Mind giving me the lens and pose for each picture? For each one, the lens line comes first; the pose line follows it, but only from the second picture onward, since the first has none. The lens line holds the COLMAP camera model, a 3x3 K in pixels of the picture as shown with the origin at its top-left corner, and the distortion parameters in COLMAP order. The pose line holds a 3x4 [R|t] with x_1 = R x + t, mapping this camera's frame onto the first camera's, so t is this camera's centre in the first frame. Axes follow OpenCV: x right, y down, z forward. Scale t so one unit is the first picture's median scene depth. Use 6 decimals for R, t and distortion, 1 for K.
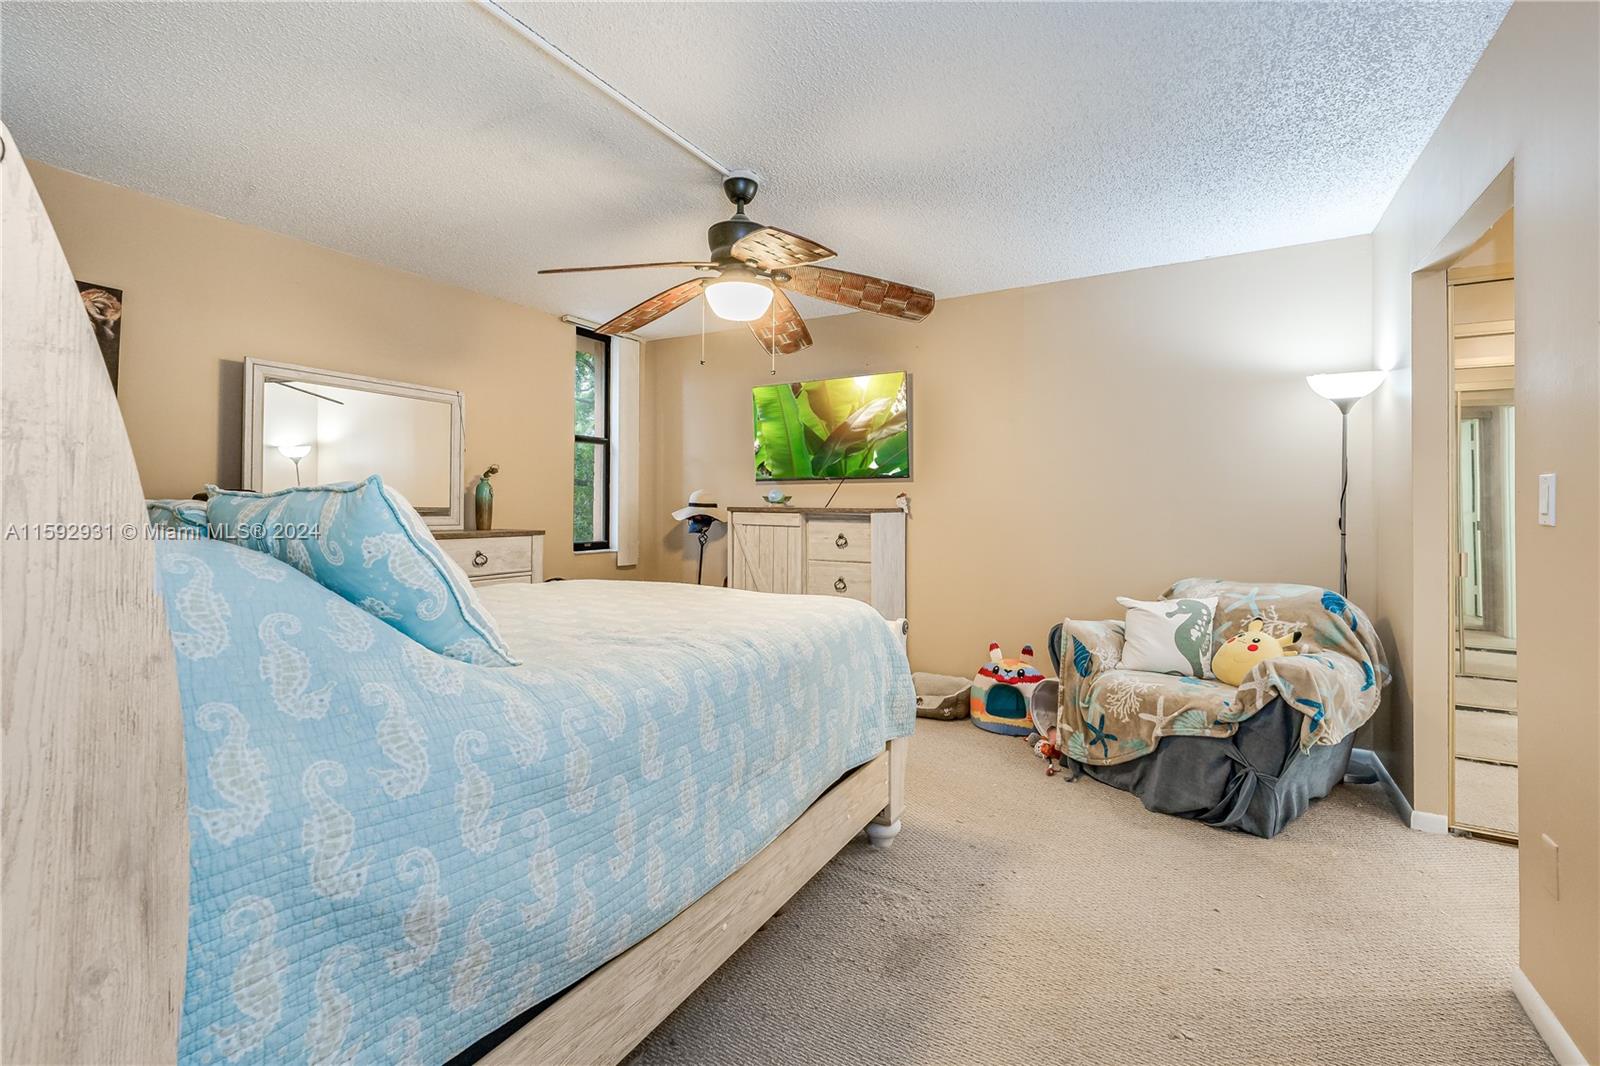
lens RADIAL K [[702.1, 0, 800.4], [0, 702.1, 499.3], [0, 0, 1]] dist [0.000677, 0.000120]
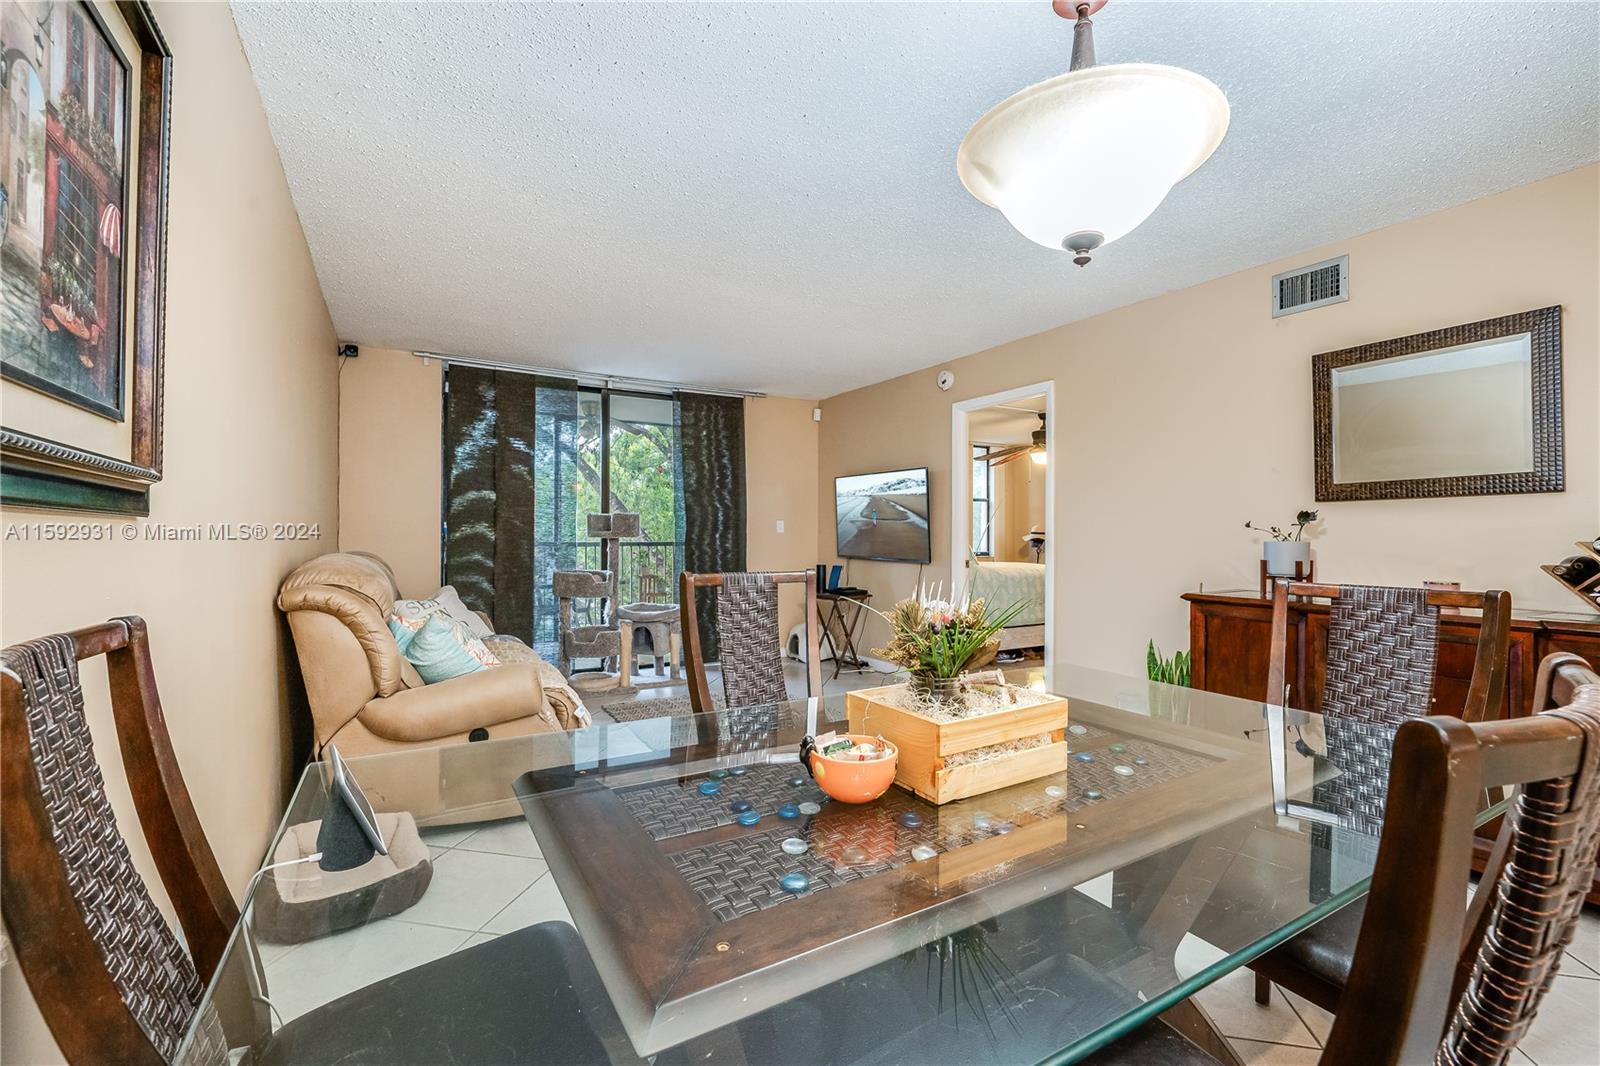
lens RADIAL K [[688.4, 0, 800.0], [0, 688.4, 533.0], [0, 0, 1]] dist [0.000871, 0.000184]
pose [[0.873067, -0.001693, -0.487598, 0.217417], [0.004382, 0.999981, 0.004375, -0.003303], [0.487581, -0.005956, 0.873057, -1.001477]]
